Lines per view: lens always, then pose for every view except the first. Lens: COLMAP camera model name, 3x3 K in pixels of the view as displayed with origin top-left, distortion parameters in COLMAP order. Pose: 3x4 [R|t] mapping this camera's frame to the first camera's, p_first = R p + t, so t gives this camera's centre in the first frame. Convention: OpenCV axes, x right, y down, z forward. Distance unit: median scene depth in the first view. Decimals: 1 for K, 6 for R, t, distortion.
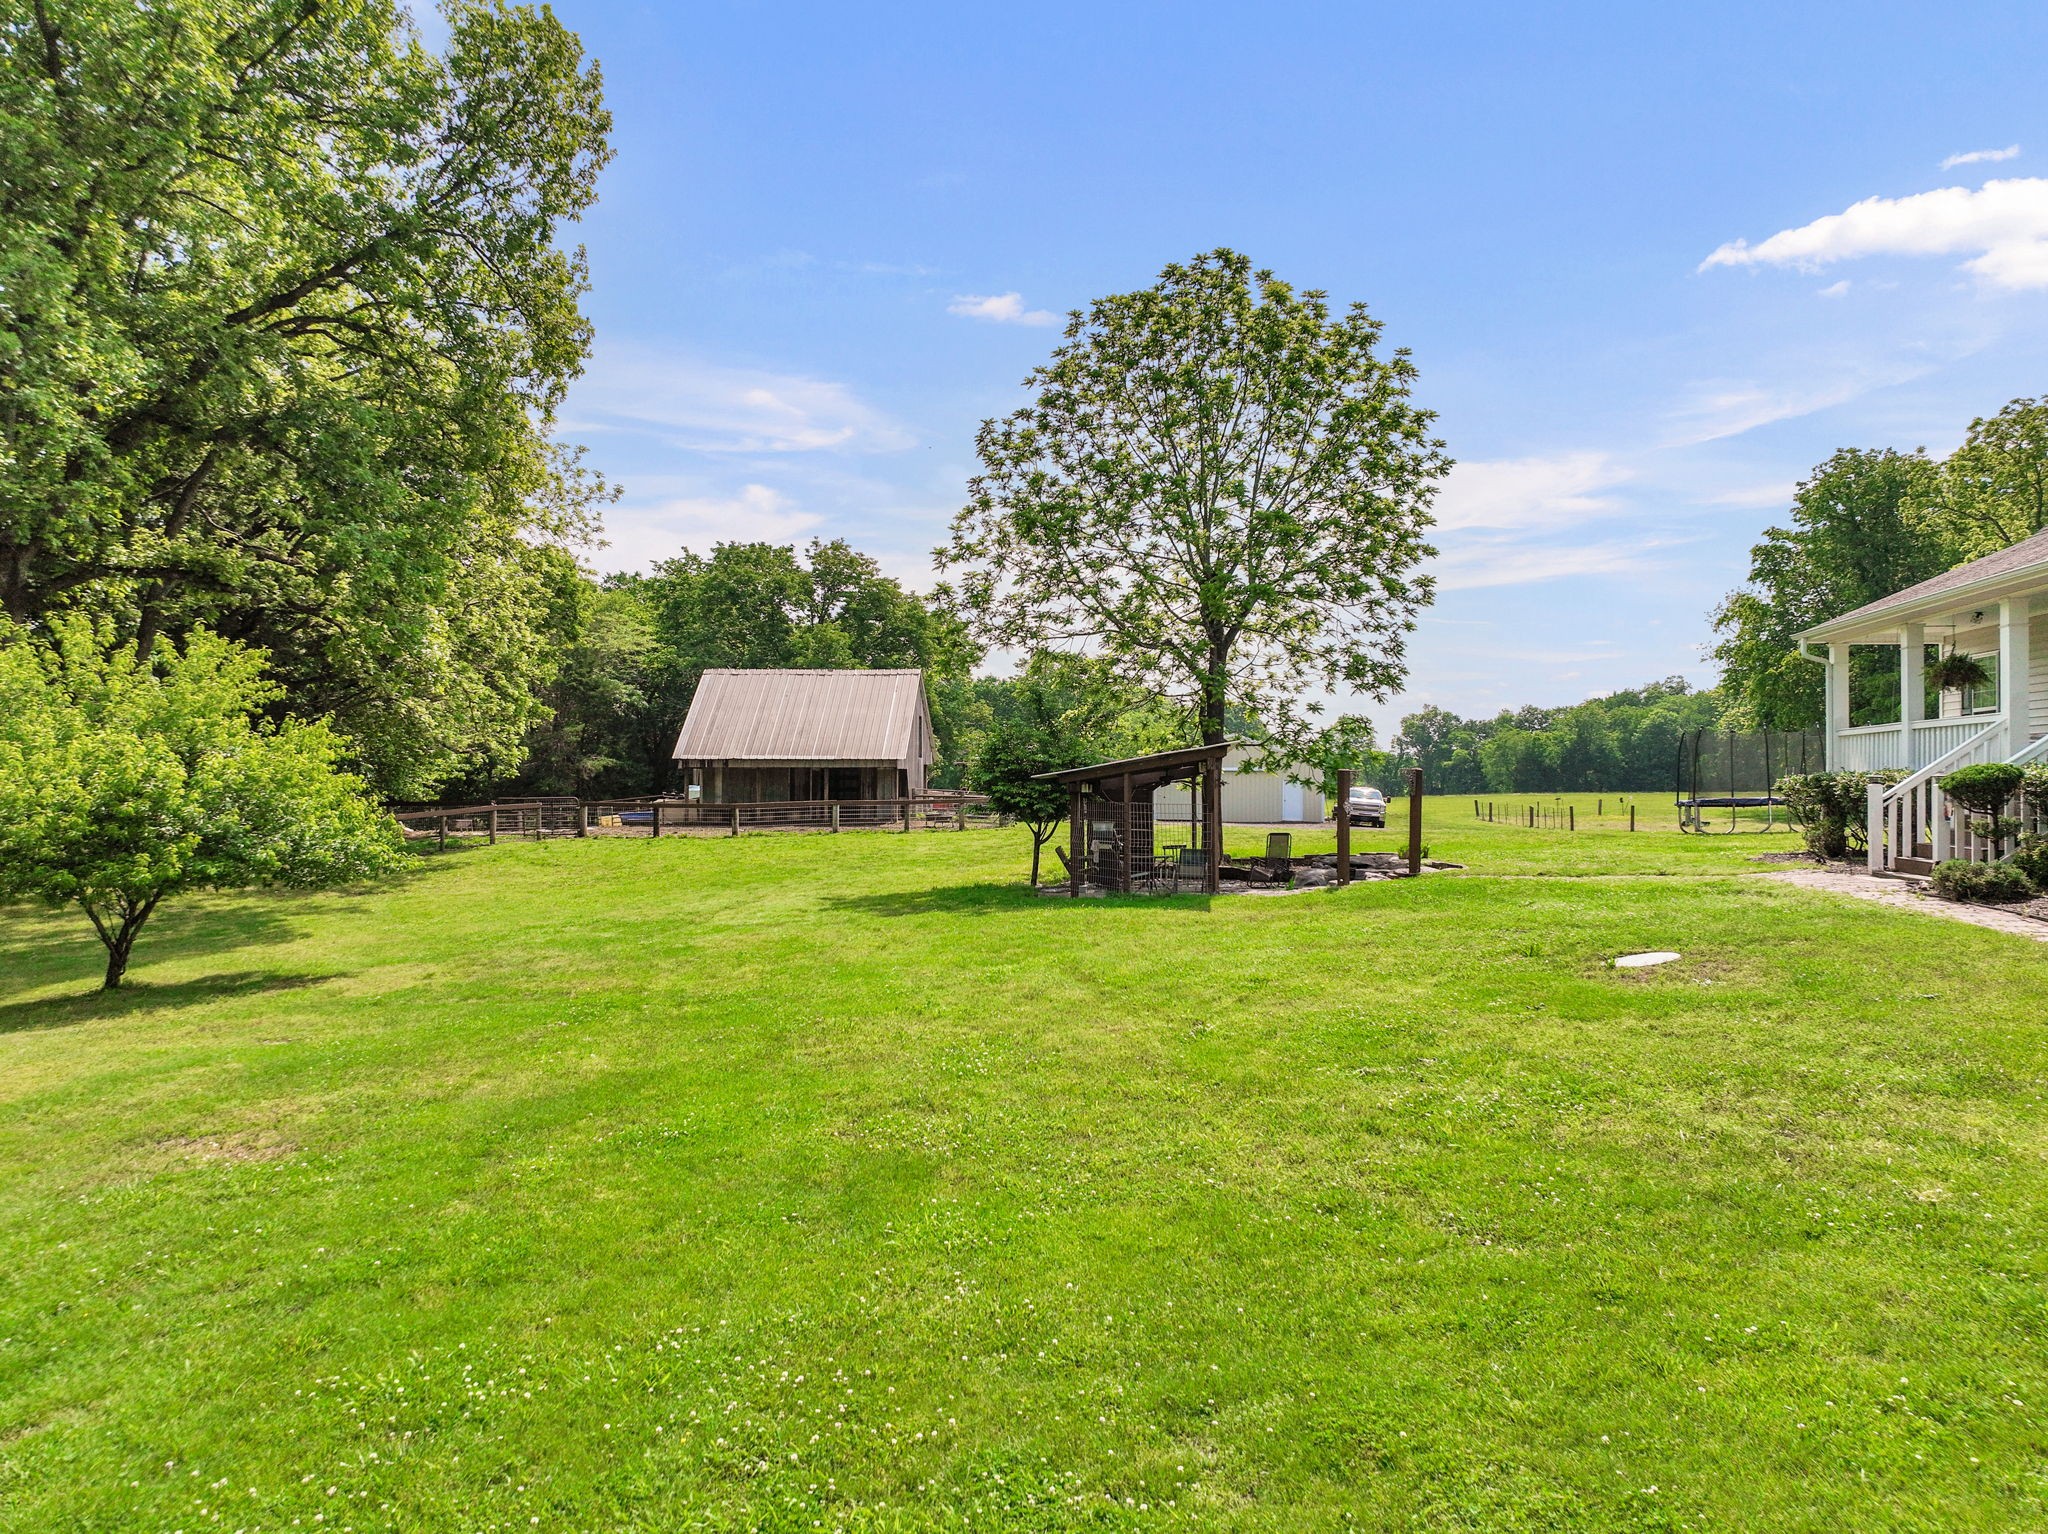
lens RADIAL K [[1470.8, 0, 1024.0], [0, 1470.8, 767.0], [0, 0, 1]] dist [-0.004467, 0.002606]
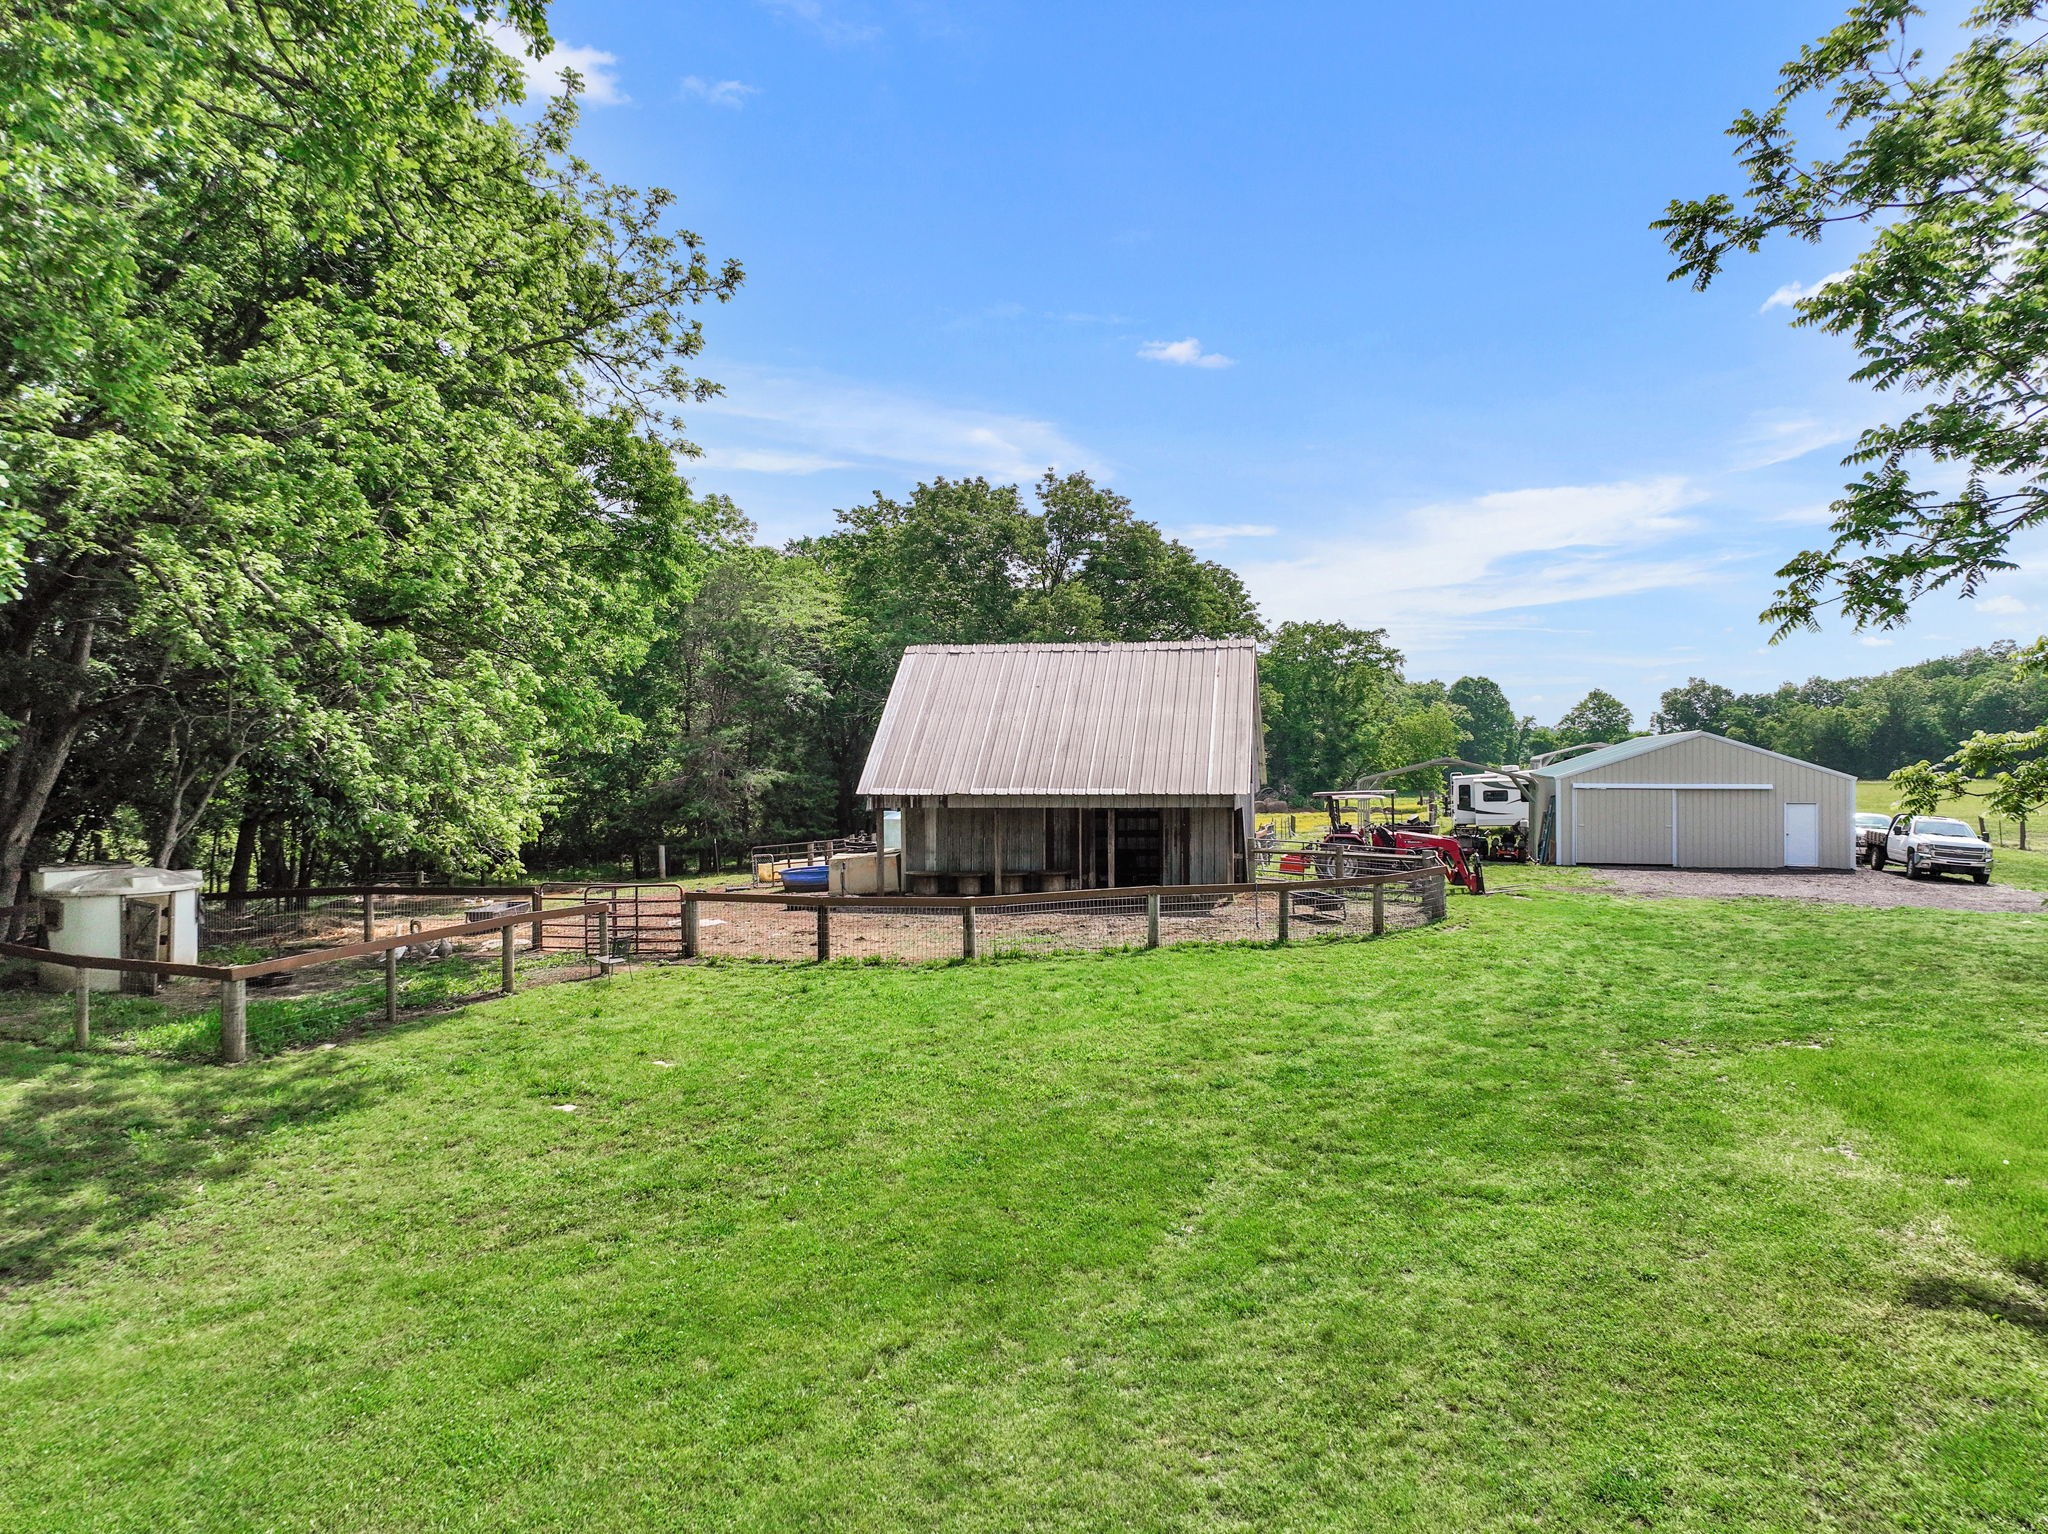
lens RADIAL K [[1452.3, 0, 1034.1], [0, 1452.3, 755.1], [0, 0, 1]] dist [0.005049, 0.008496]
pose [[0.992335, -0.008685, -0.123268, -0.060168], [0.009445, 0.999940, 0.005581, -0.015627], [0.123212, -0.006703, 0.992358, 0.269803]]
